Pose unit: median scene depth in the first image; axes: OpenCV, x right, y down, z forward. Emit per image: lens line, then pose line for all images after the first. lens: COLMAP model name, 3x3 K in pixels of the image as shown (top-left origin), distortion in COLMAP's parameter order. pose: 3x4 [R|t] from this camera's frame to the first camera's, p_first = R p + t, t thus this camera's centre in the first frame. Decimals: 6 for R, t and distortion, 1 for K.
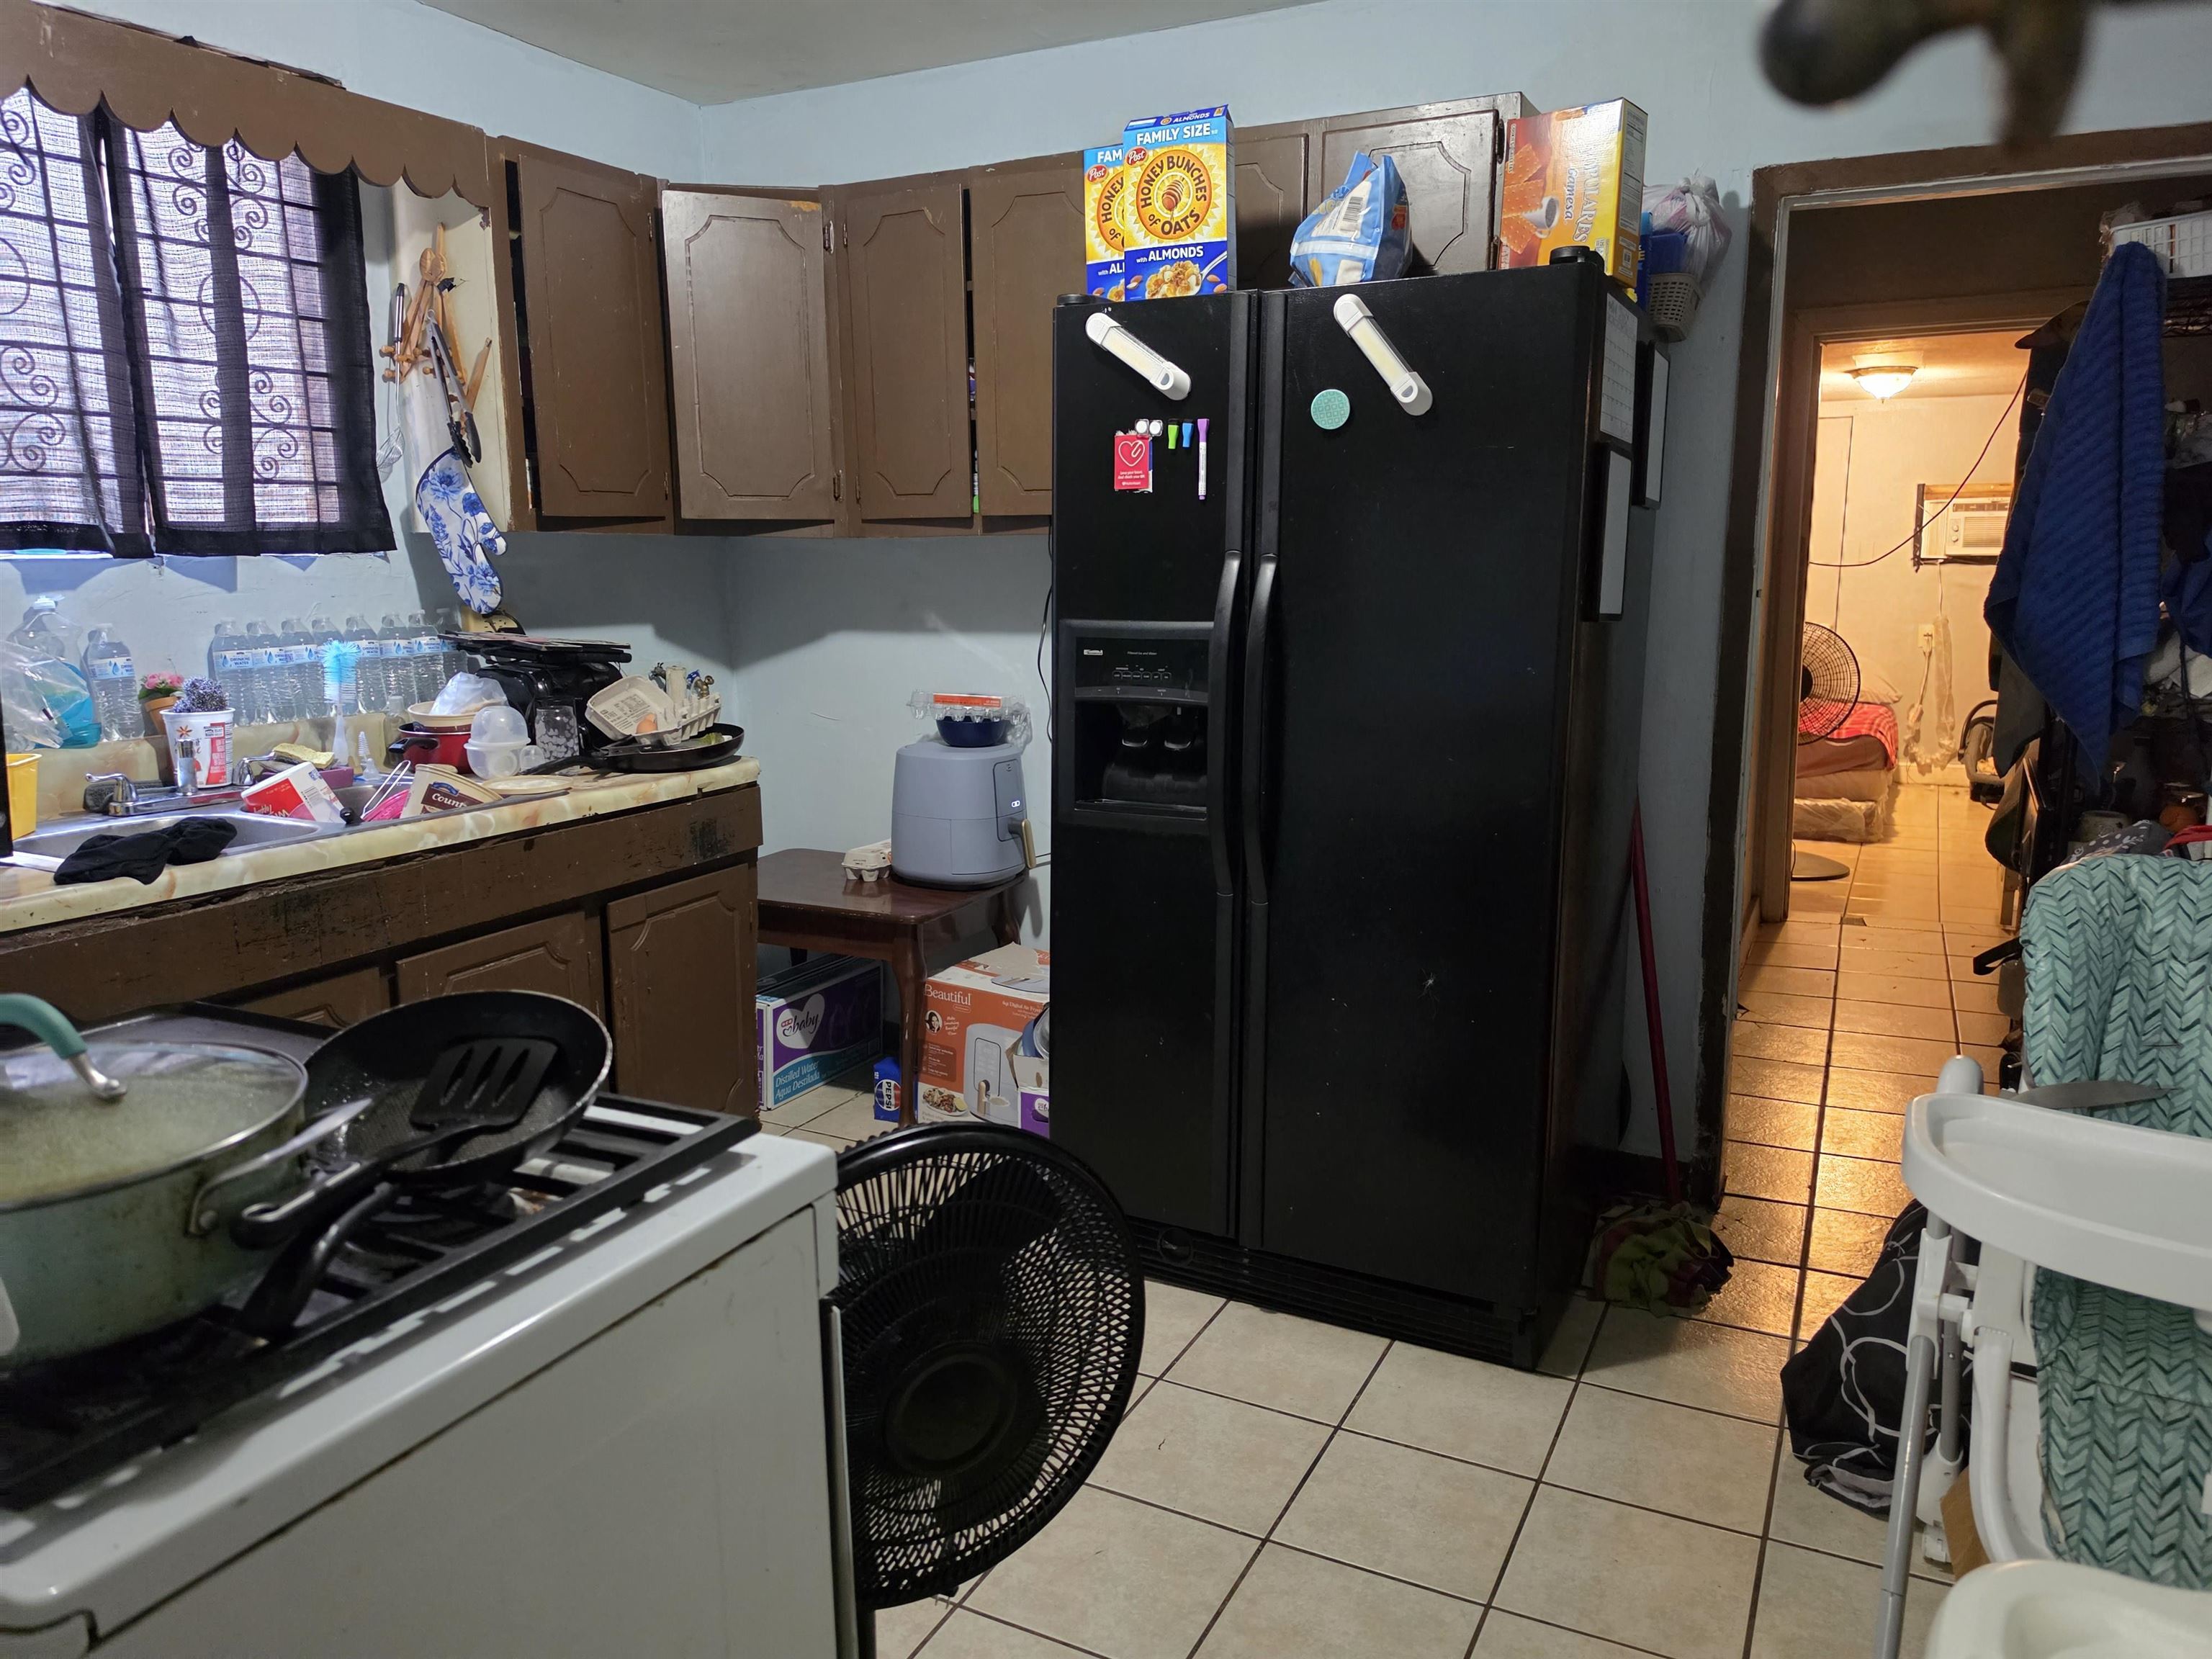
lens RADIAL K [[1582.7, 0, 1106.0], [0, 1582.7, 829.5], [0, 0, 1]] dist [-0.006085, -0.002298]
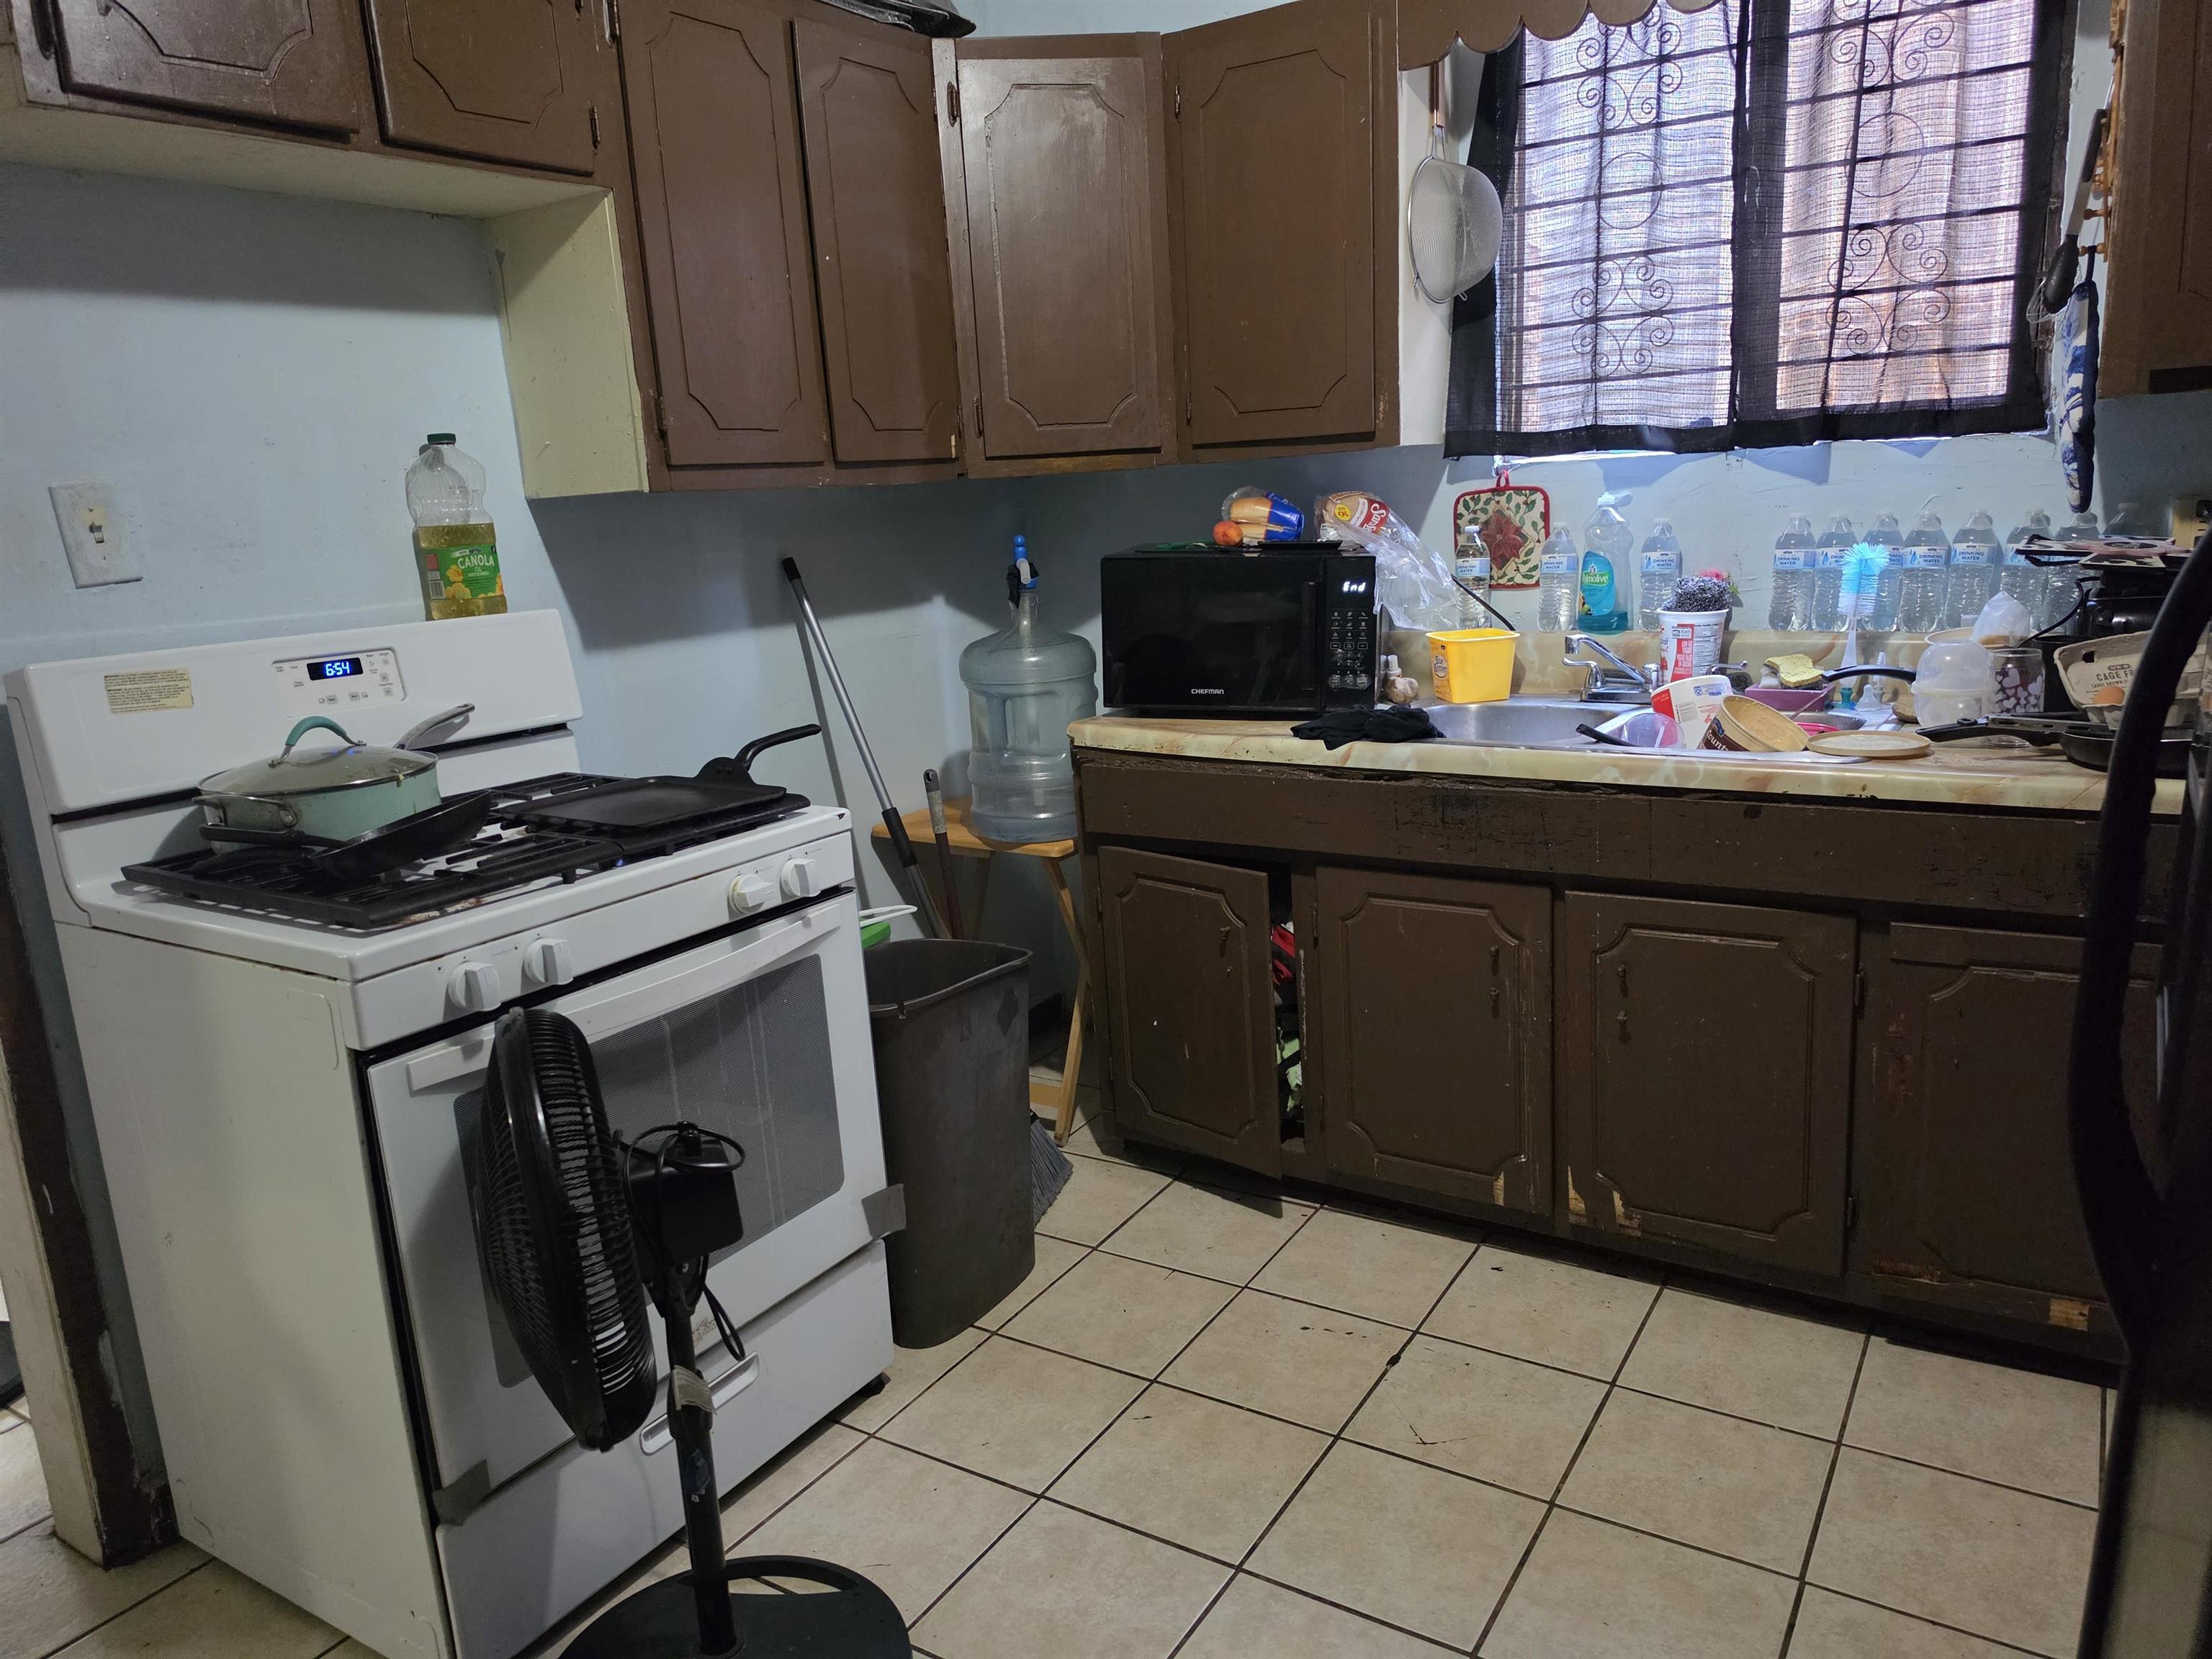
lens RADIAL K [[1508.9, 0, 1106.0], [0, 1508.9, 829.5], [0, 0, 1]] dist [0.132328, -0.185851]
pose [[-0.092309, 0.232180, -0.968283, 0.437822], [-0.123493, 0.962257, 0.242509, -0.133384], [0.988043, 0.141962, -0.060153, 0.723929]]
